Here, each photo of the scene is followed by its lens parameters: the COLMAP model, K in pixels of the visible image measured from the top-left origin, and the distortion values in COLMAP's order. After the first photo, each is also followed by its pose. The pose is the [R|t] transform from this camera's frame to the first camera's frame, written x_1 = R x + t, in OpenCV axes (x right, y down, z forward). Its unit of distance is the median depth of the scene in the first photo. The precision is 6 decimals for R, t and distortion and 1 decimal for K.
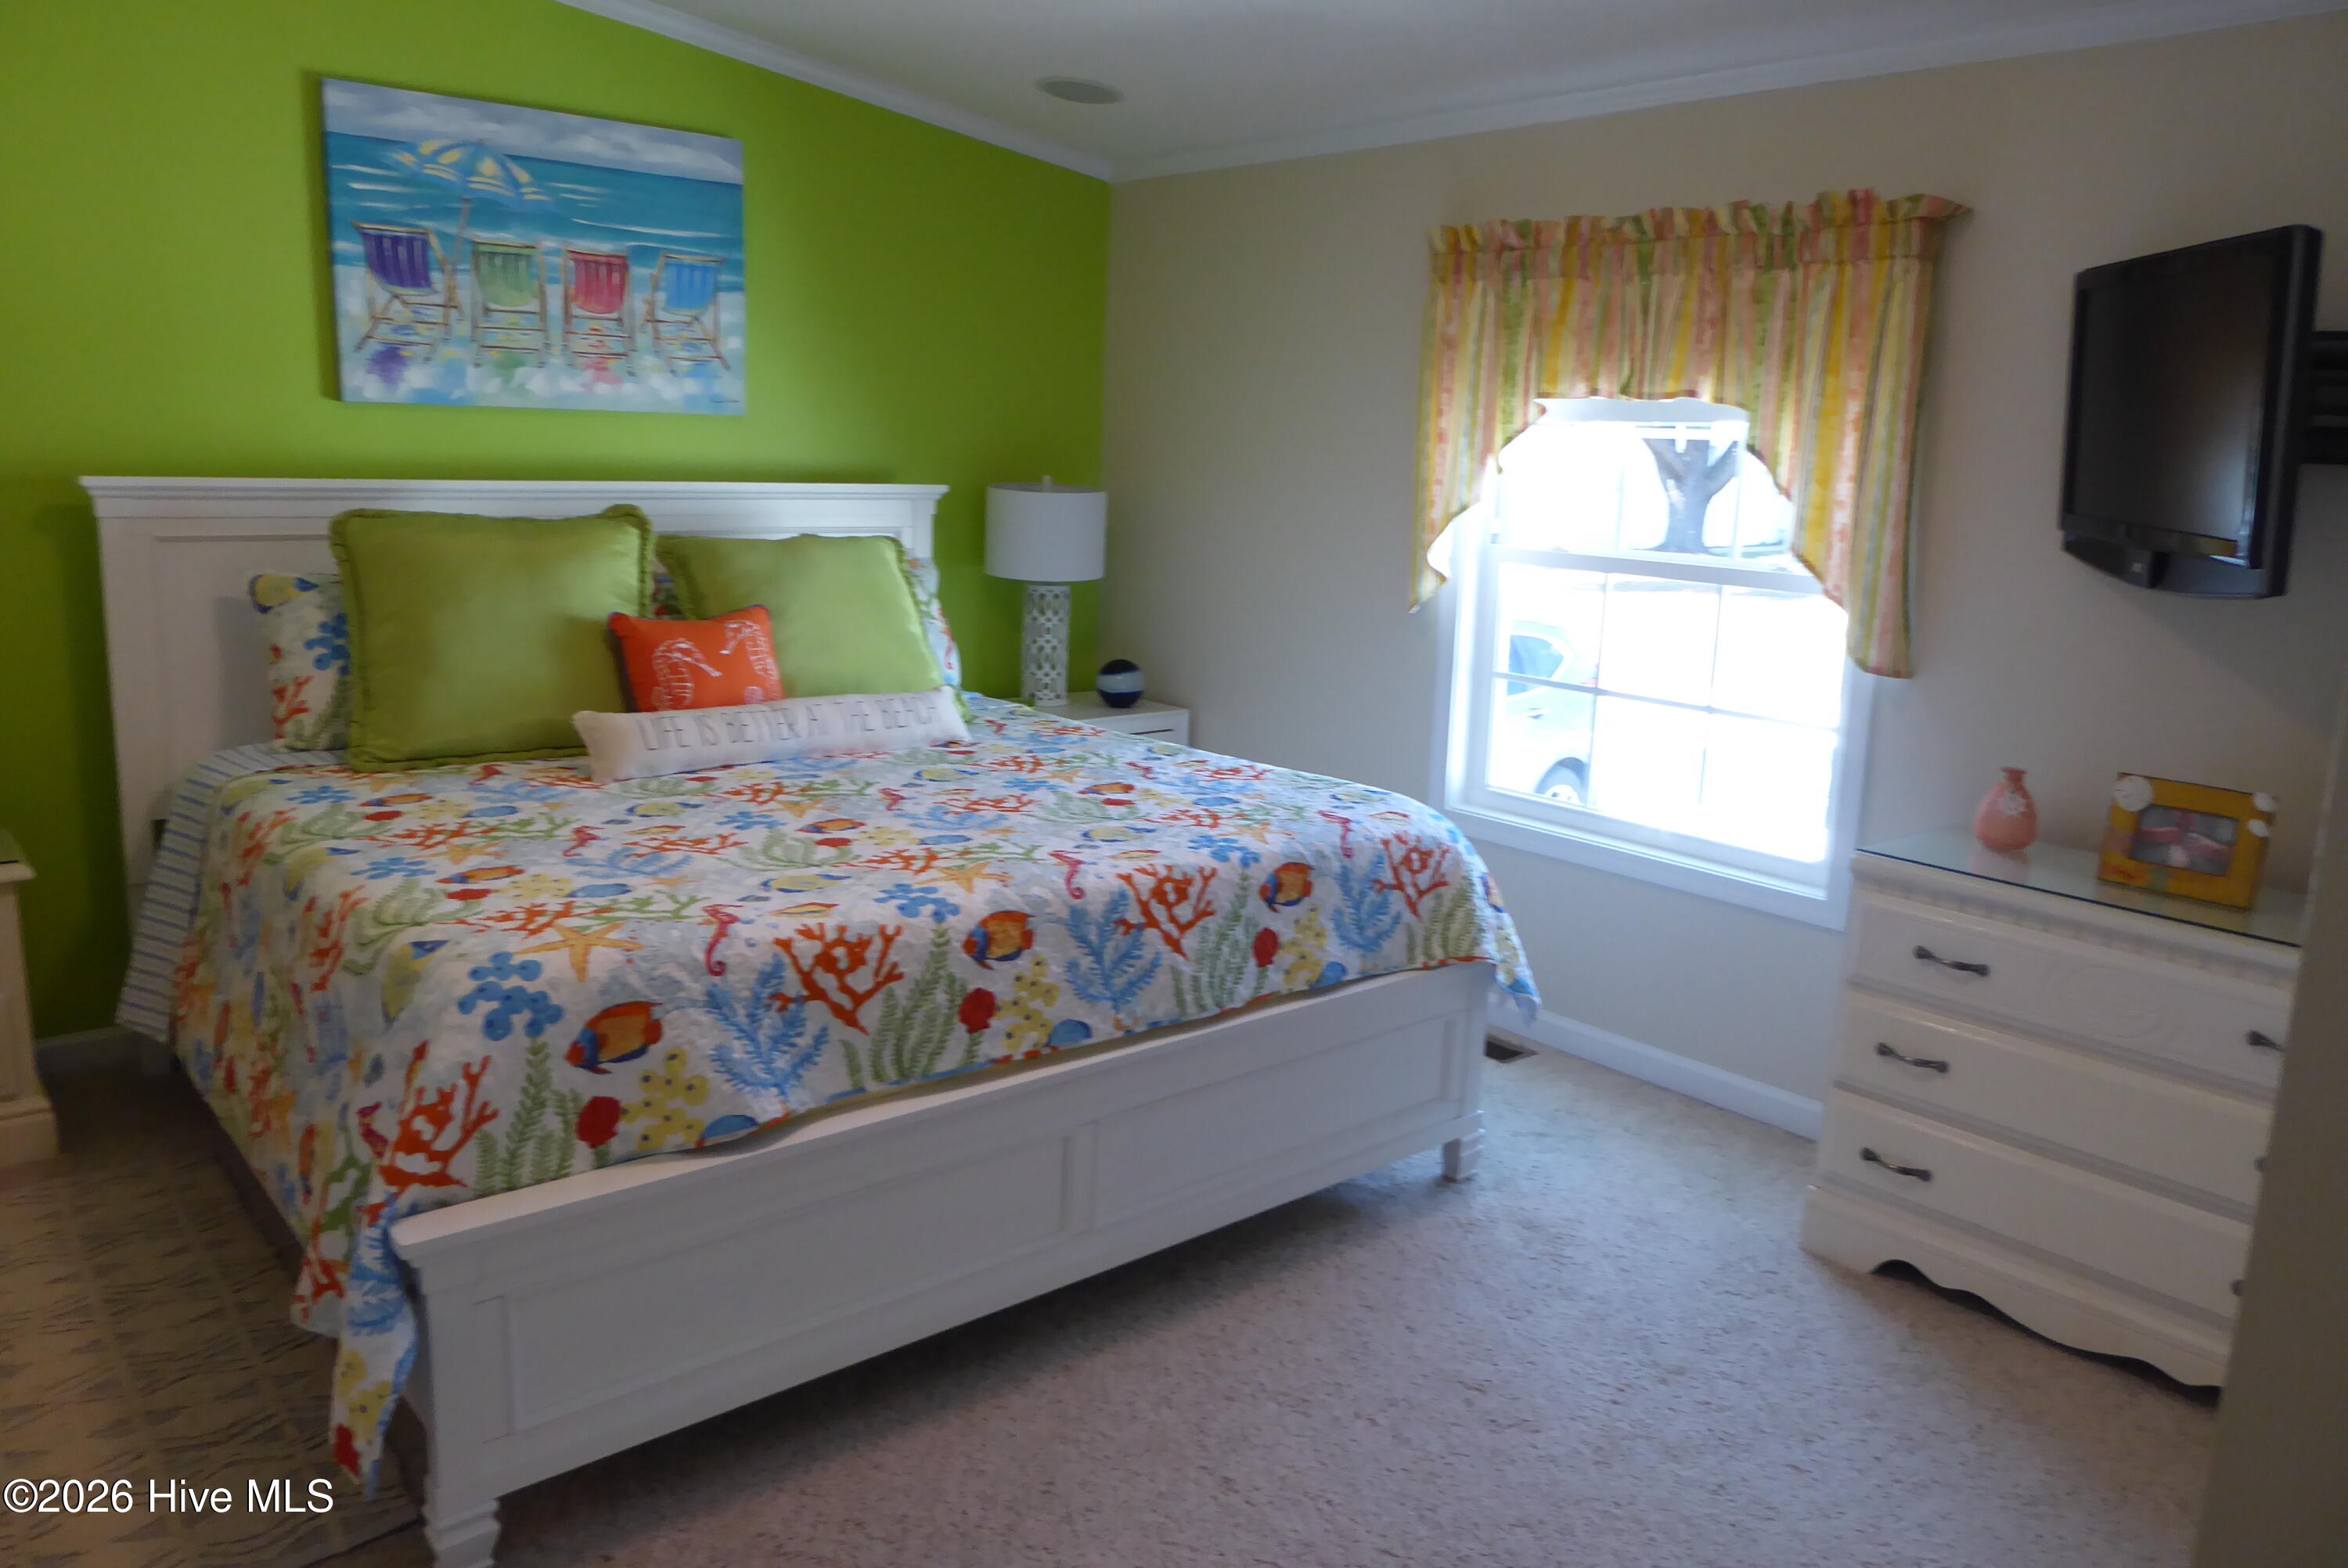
lens RADIAL K [[1662.7, 0, 1168.1], [0, 1662.7, 772.2], [0, 0, 1]] dist [-0.040710, 0.016649]
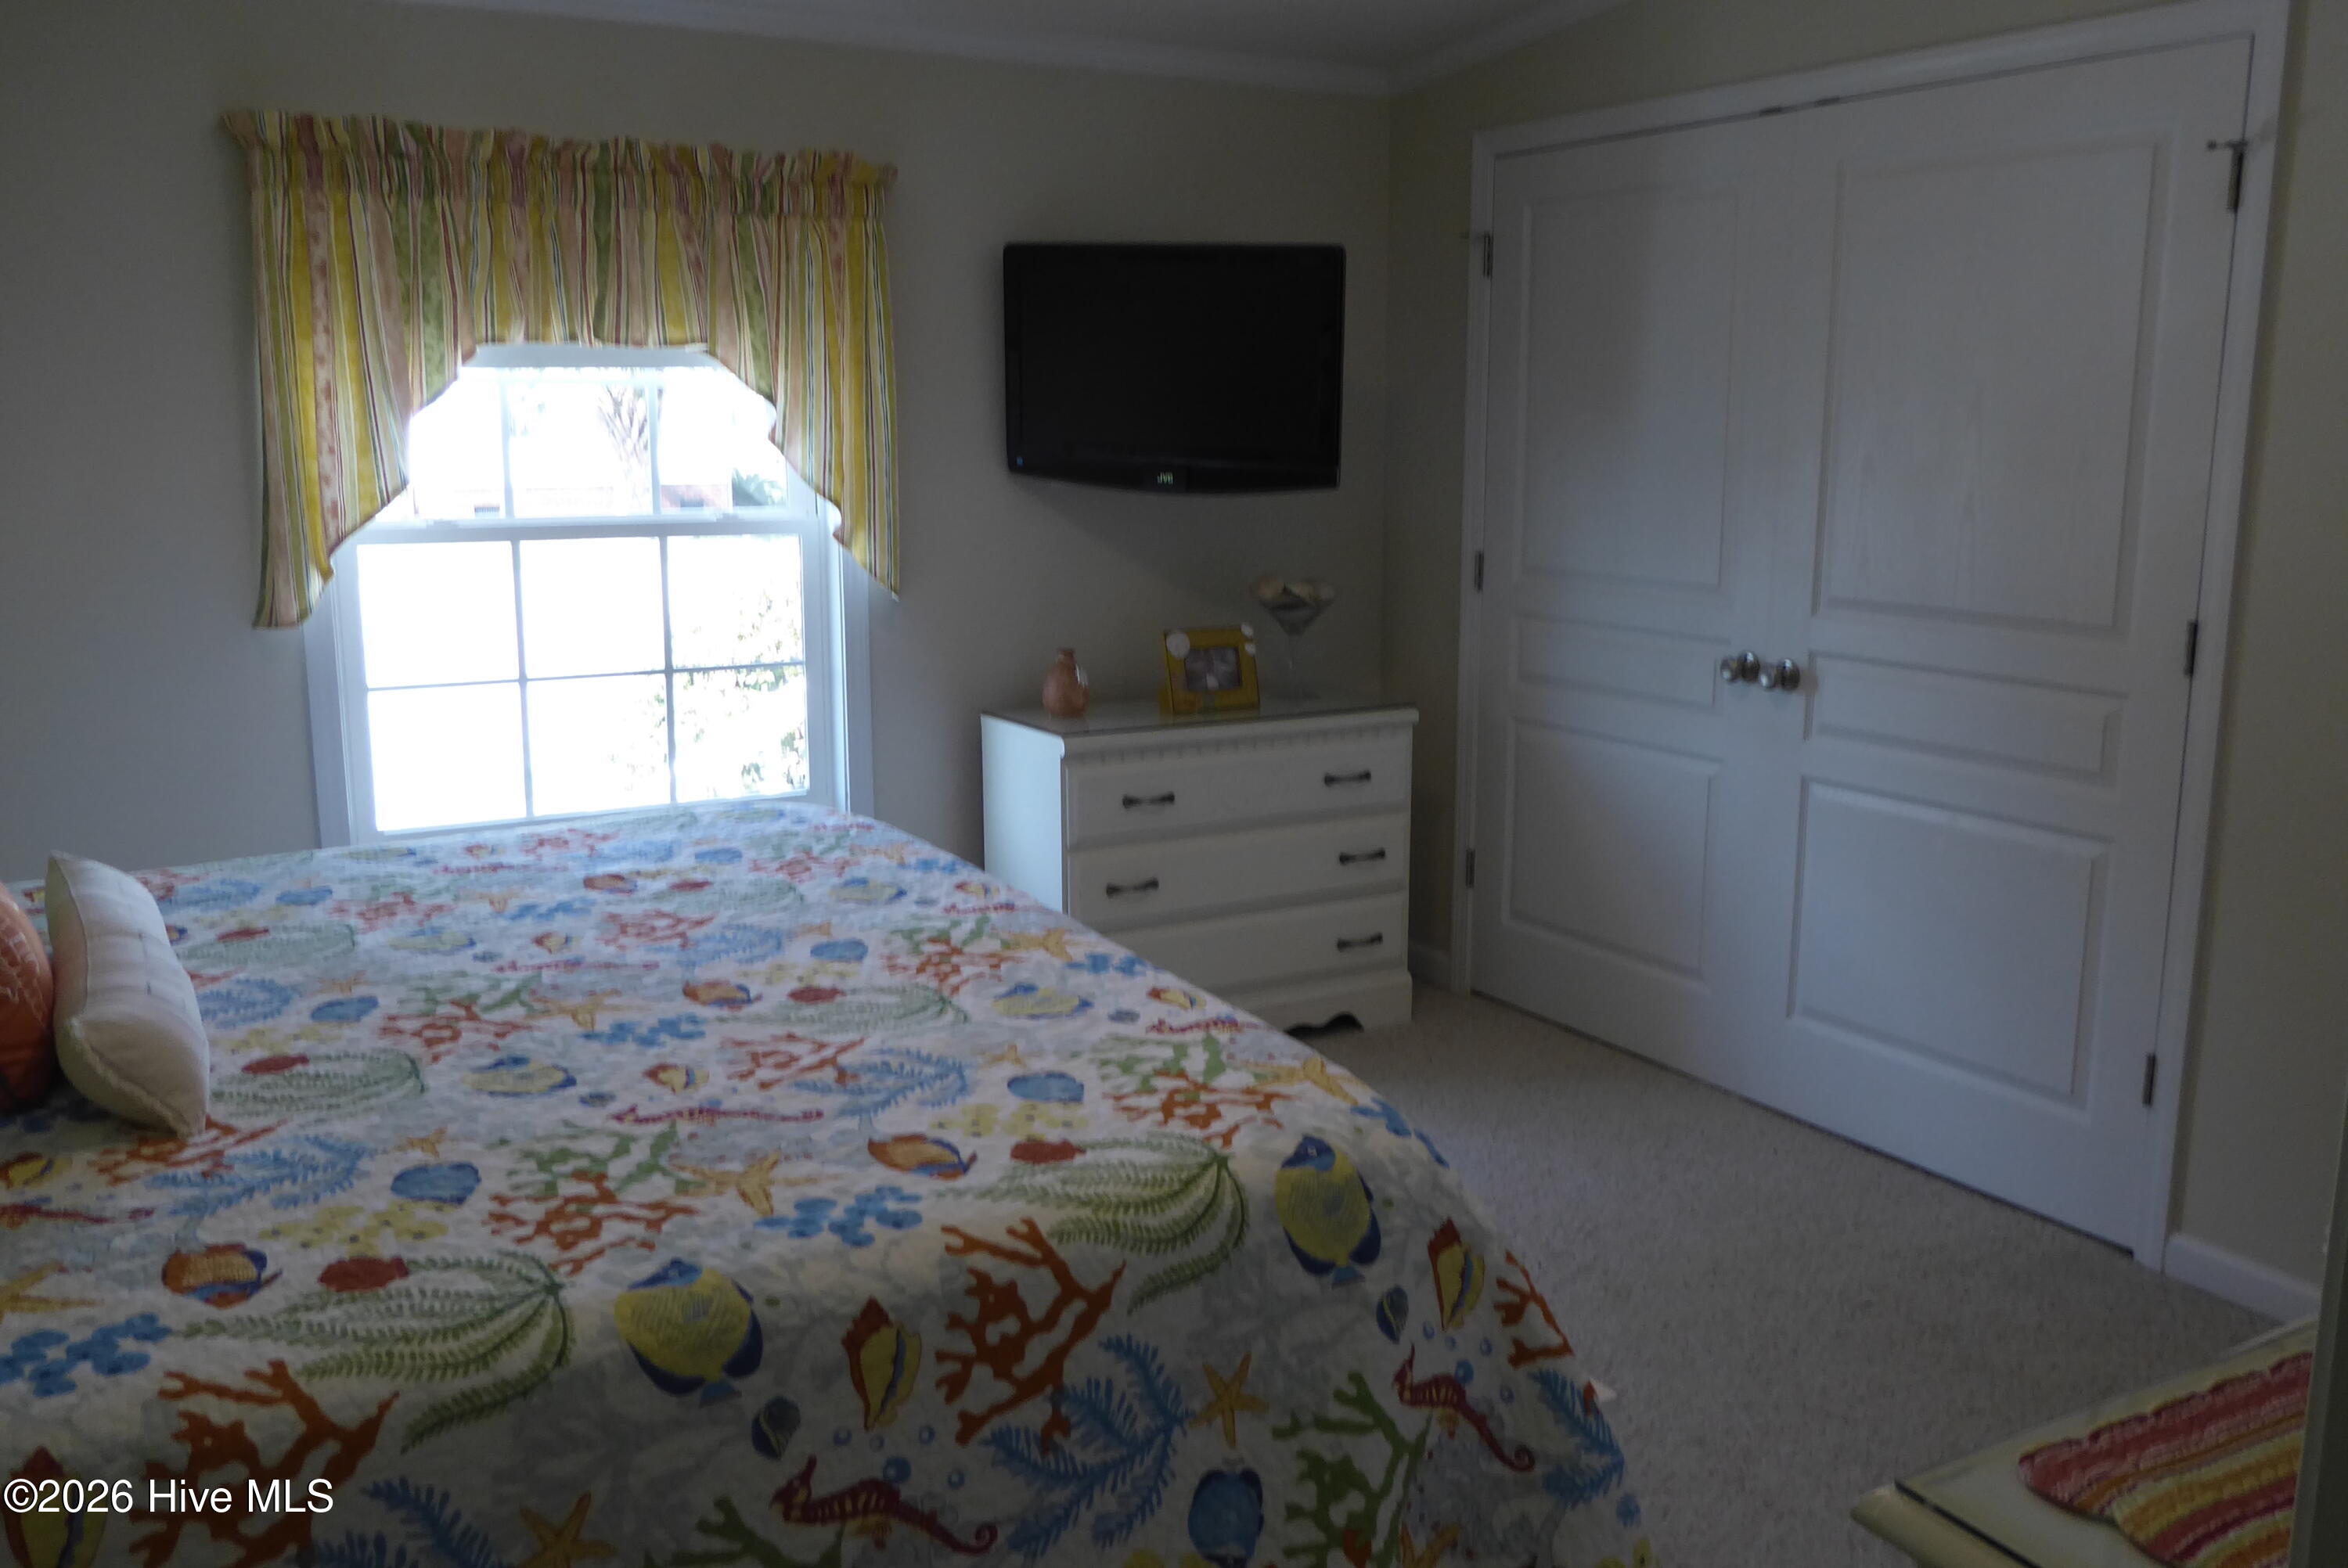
lens RADIAL K [[1973.1, 0, 1163.8], [0, 1973.1, 783.5], [0, 0, 1]] dist [0.001416, -0.007502]
pose [[0.198900, -0.222399, 0.954451, -1.003343], [0.193623, 0.963631, 0.184189, -0.181024], [-0.960702, 0.148168, 0.234728, 0.659258]]
